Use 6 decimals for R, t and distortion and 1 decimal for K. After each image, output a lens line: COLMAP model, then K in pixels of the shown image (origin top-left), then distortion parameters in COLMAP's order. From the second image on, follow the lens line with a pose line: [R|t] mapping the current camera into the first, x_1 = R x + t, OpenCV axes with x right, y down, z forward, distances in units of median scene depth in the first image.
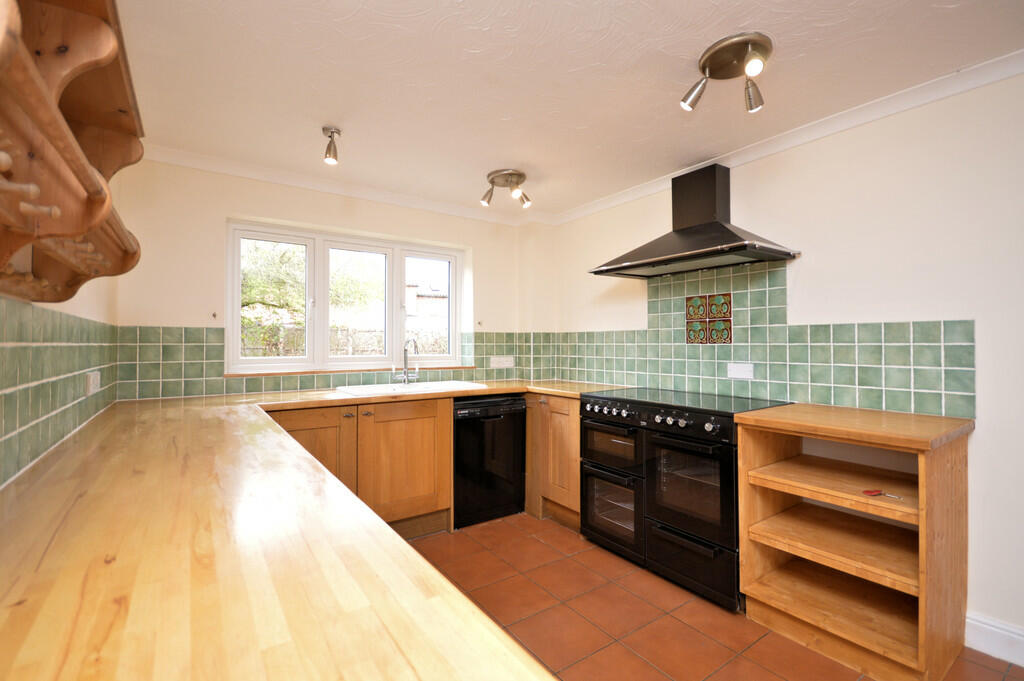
lens RADIAL K [[453.8, 0, 513.7], [0, 453.8, 338.4], [0, 0, 1]] dist [0.012856, -0.015330]
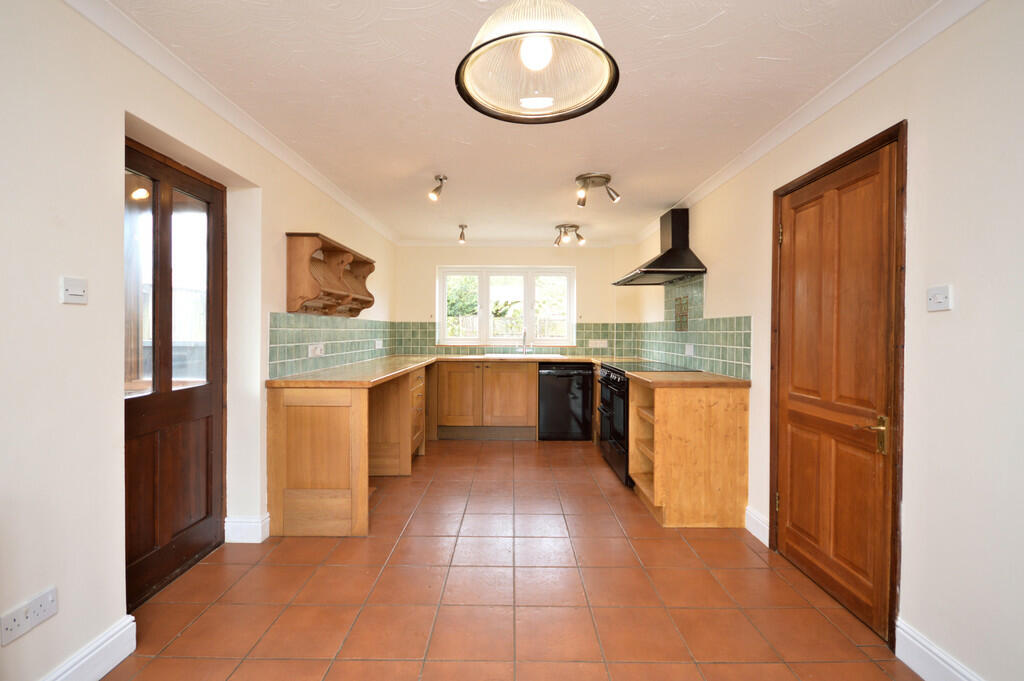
lens RADIAL K [[453.8, 0, 513.7], [0, 453.8, 338.4], [0, 0, 1]] dist [0.012856, -0.015330]
pose [[0.820260, 0.014271, -0.571813, 0.857064], [0.000411, 0.999674, 0.025539, -0.002787], [0.571991, -0.021184, 0.819986, -0.499354]]
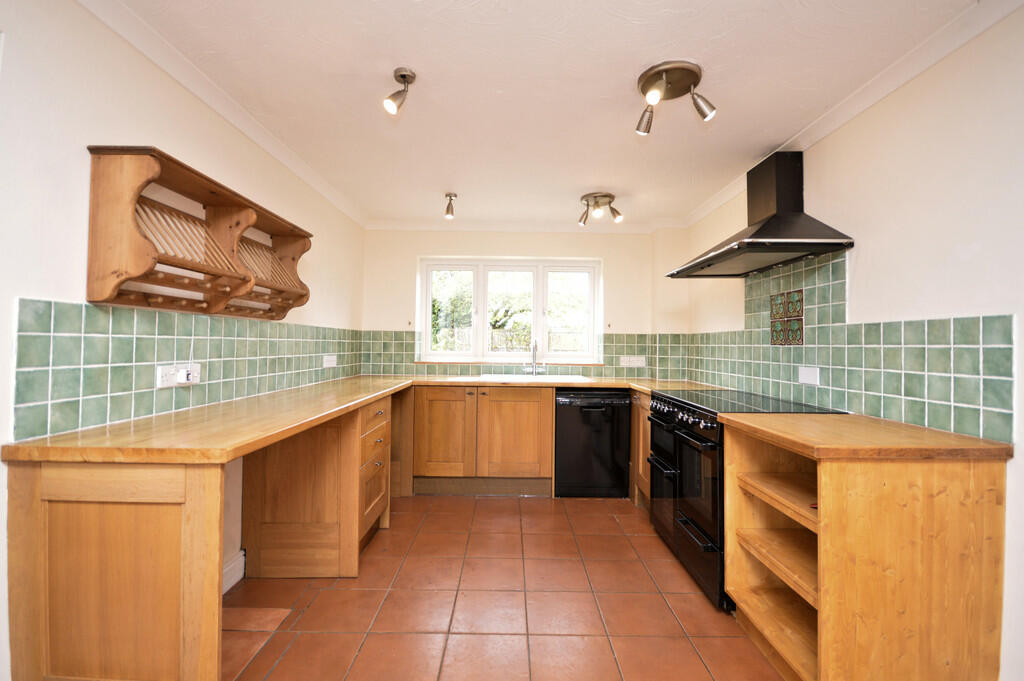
lens RADIAL K [[453.8, 0, 513.7], [0, 453.8, 338.4], [0, 0, 1]] dist [0.012856, -0.015330]
pose [[0.822970, 0.002626, -0.568078, 0.523454], [-0.005954, 0.999974, -0.004003, 0.005098], [0.568053, 0.006677, 0.822965, -0.071159]]
